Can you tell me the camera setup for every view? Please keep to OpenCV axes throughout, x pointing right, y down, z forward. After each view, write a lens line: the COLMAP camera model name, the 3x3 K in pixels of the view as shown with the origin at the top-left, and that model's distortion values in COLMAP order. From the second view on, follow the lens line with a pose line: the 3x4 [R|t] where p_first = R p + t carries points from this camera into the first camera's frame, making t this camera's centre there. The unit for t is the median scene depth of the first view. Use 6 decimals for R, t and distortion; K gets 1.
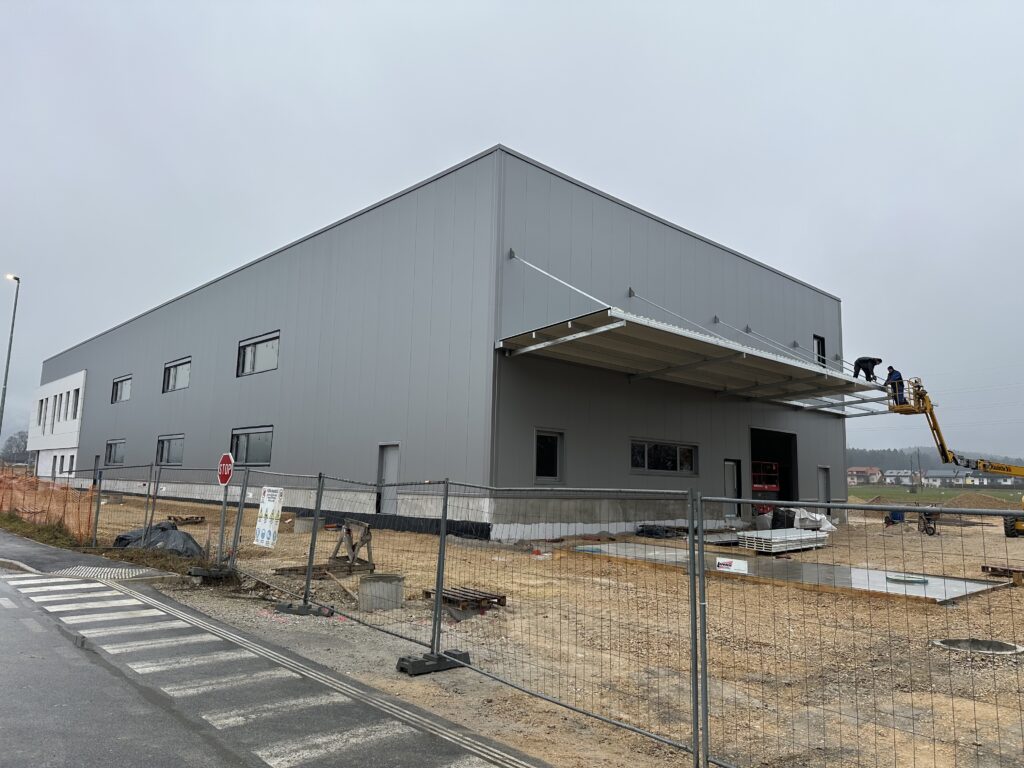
lens RADIAL K [[701.8, 0, 512.0], [0, 701.8, 384.0], [0, 0, 1]] dist [0.089276, -0.120607]
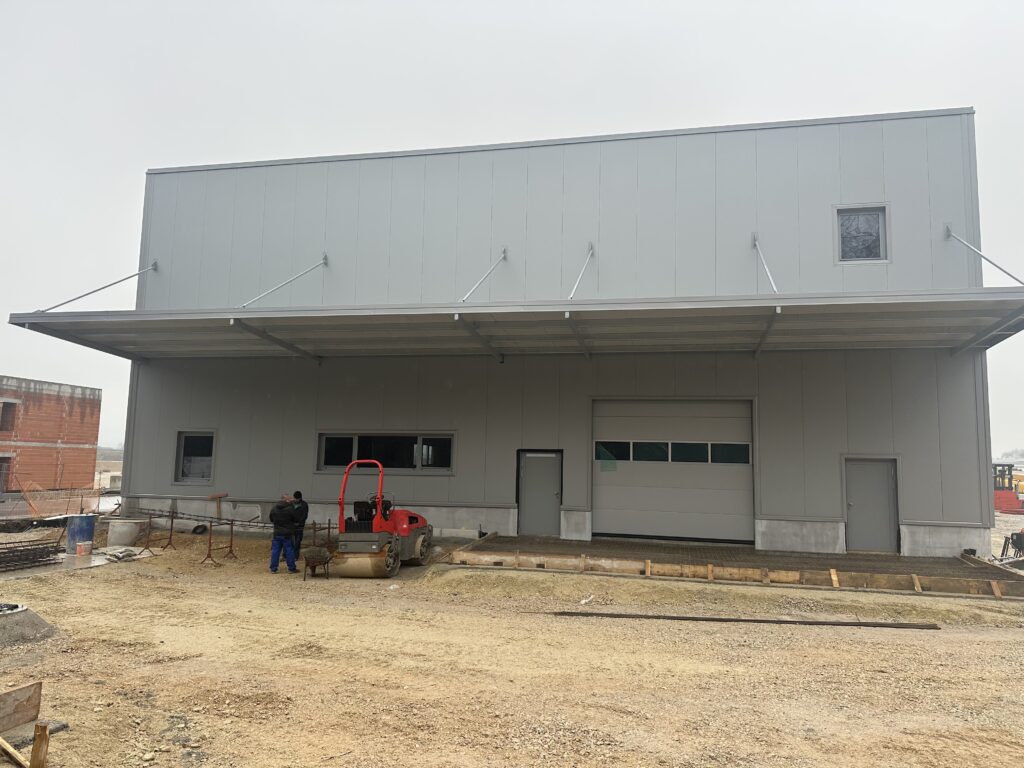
lens RADIAL K [[701.8, 0, 512.0], [0, 701.8, 384.0], [0, 0, 1]] dist [0.089276, -0.120607]
pose [[0.558229, -0.093853, -0.824362, 0.960875], [0.100769, 0.993895, -0.044917, 0.080021], [0.823545, -0.057996, 0.564279, 0.668802]]
